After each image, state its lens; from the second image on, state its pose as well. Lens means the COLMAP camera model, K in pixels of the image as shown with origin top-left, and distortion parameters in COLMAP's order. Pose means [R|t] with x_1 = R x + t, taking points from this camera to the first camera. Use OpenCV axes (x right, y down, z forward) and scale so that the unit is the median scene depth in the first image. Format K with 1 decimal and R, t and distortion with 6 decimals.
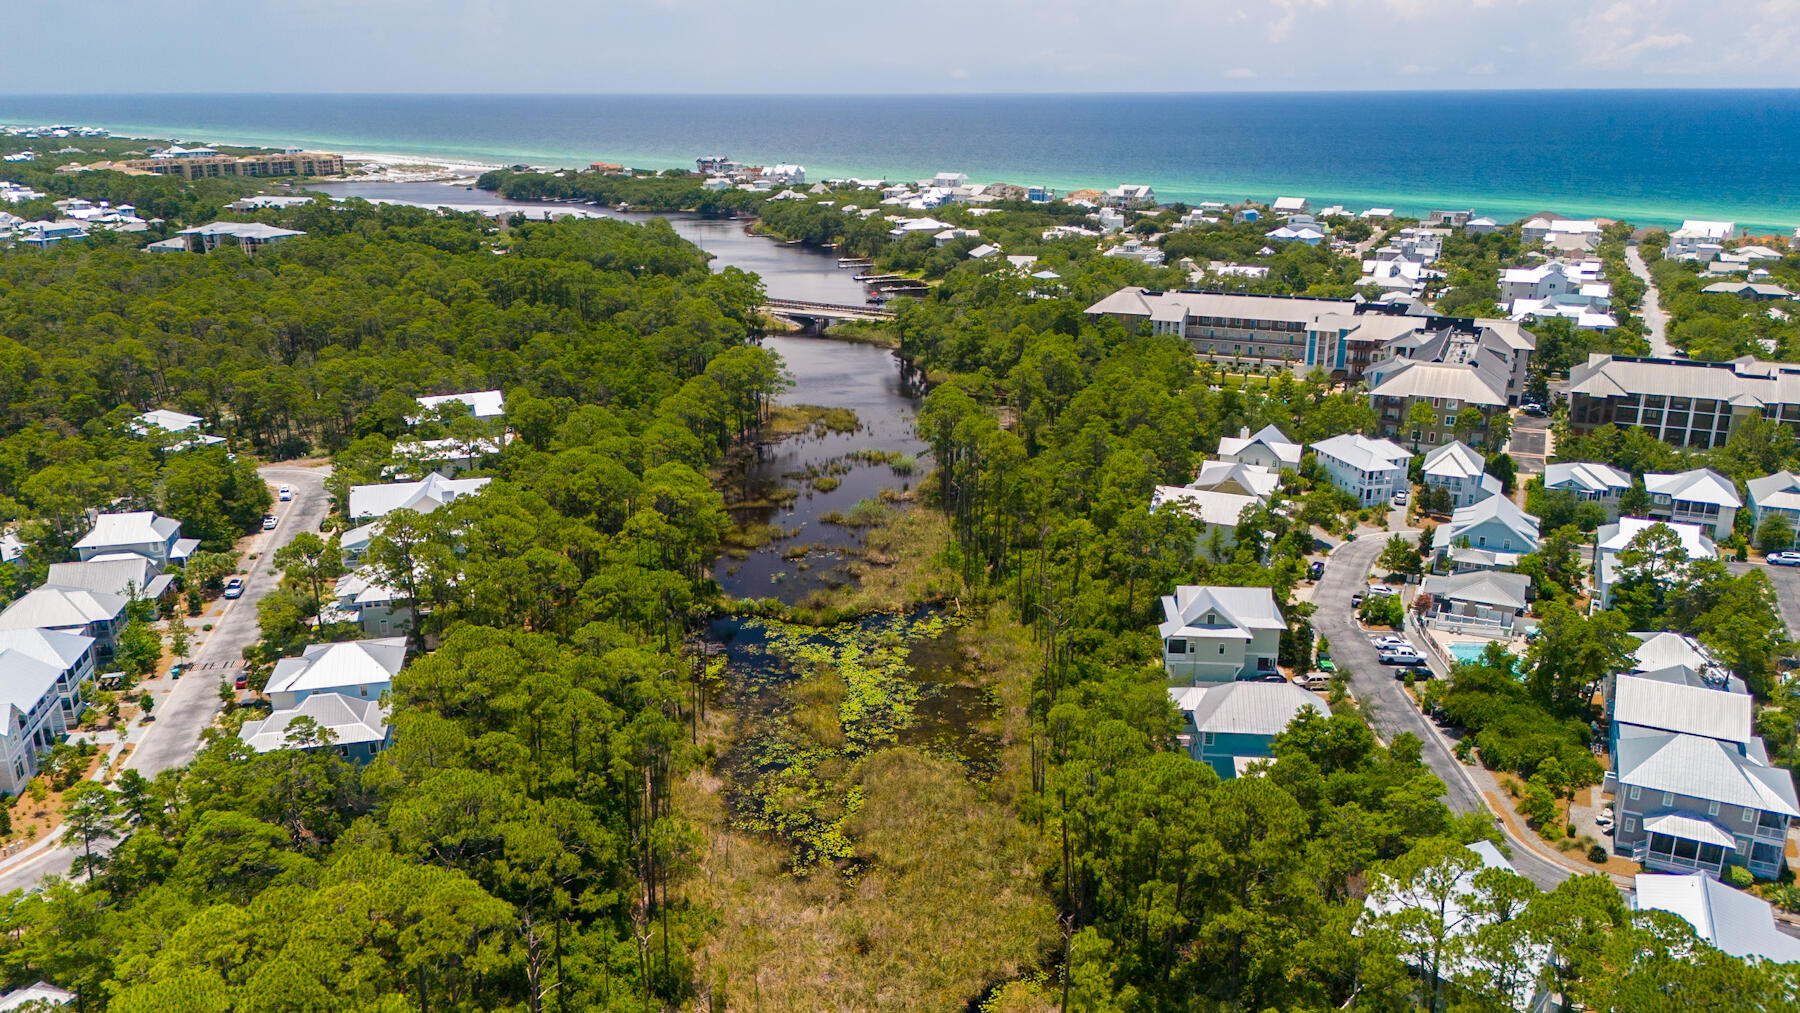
lens RADIAL K [[1327.1, 0, 903.8], [0, 1327.1, 578.0], [0, 0, 1]] dist [0.073859, -0.074189]
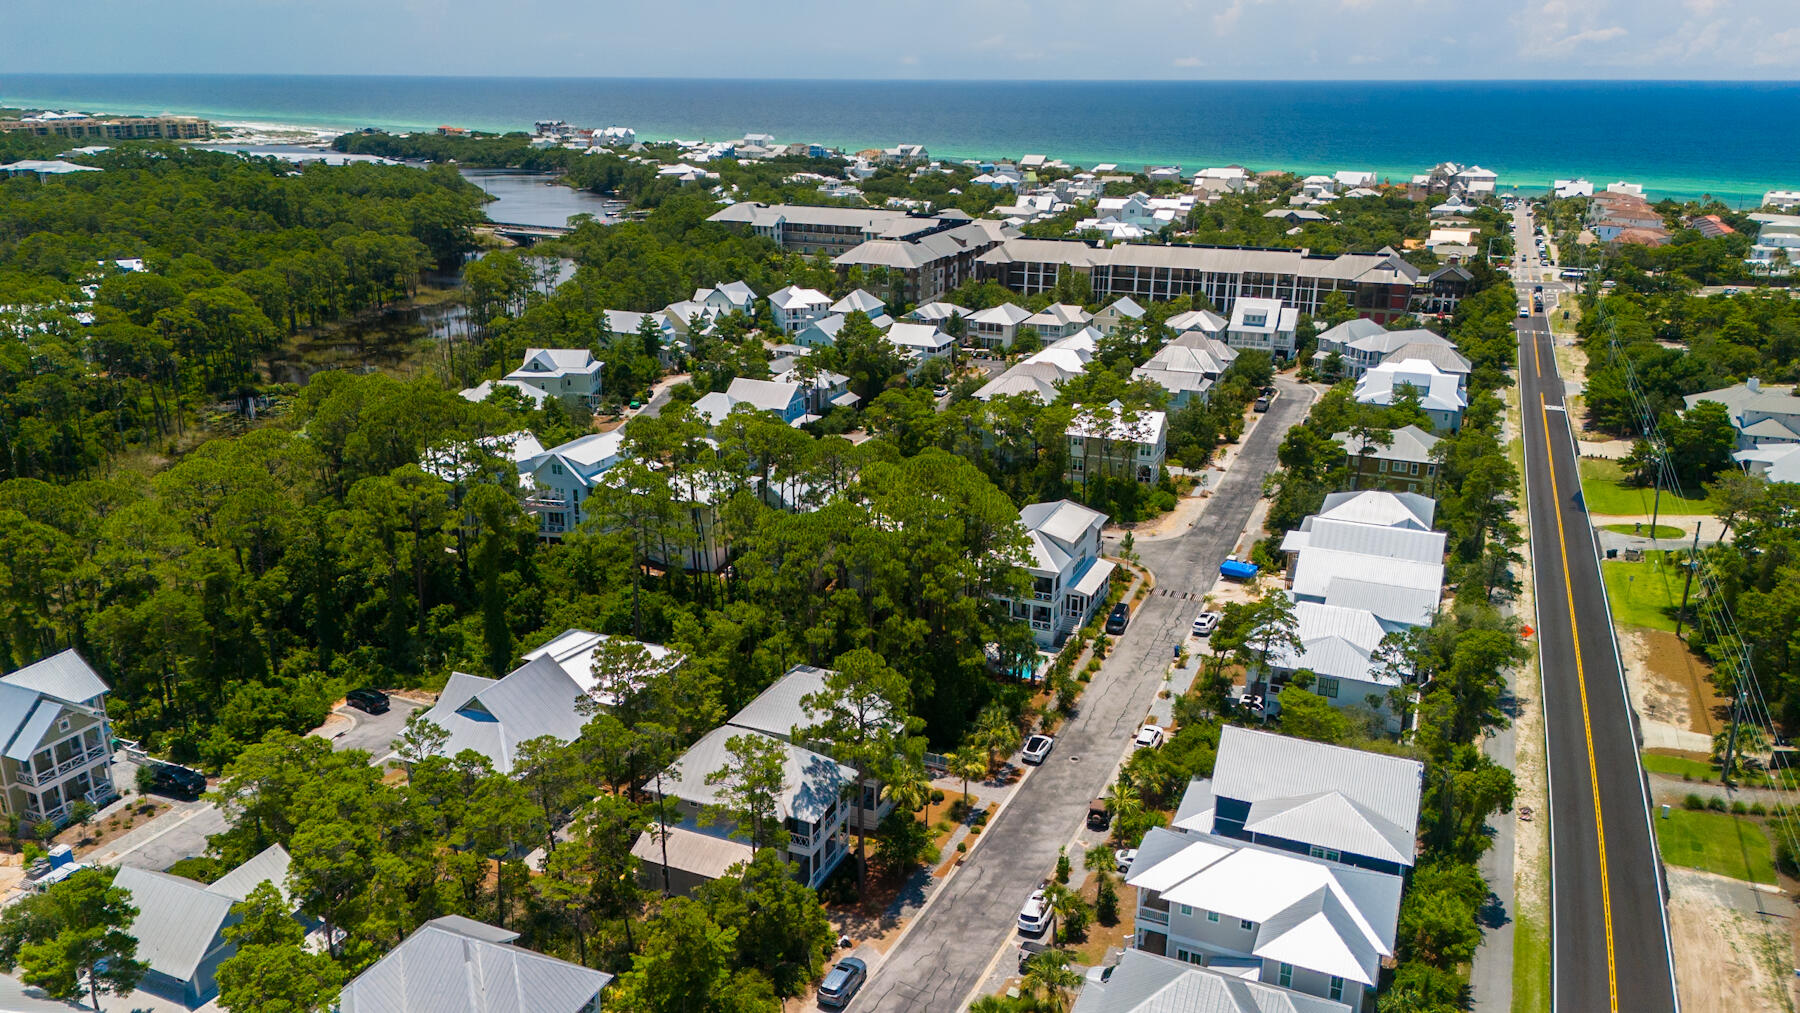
lens RADIAL K [[1327.1, 0, 894.5], [0, 1327.1, 552.6], [0, 0, 1]] dist [0.073859, -0.074189]
pose [[0.999338, -0.006122, 0.035849, 0.134981], [0.006383, 0.999954, -0.007186, 0.059116], [-0.035804, 0.007410, 0.999331, -0.116339]]
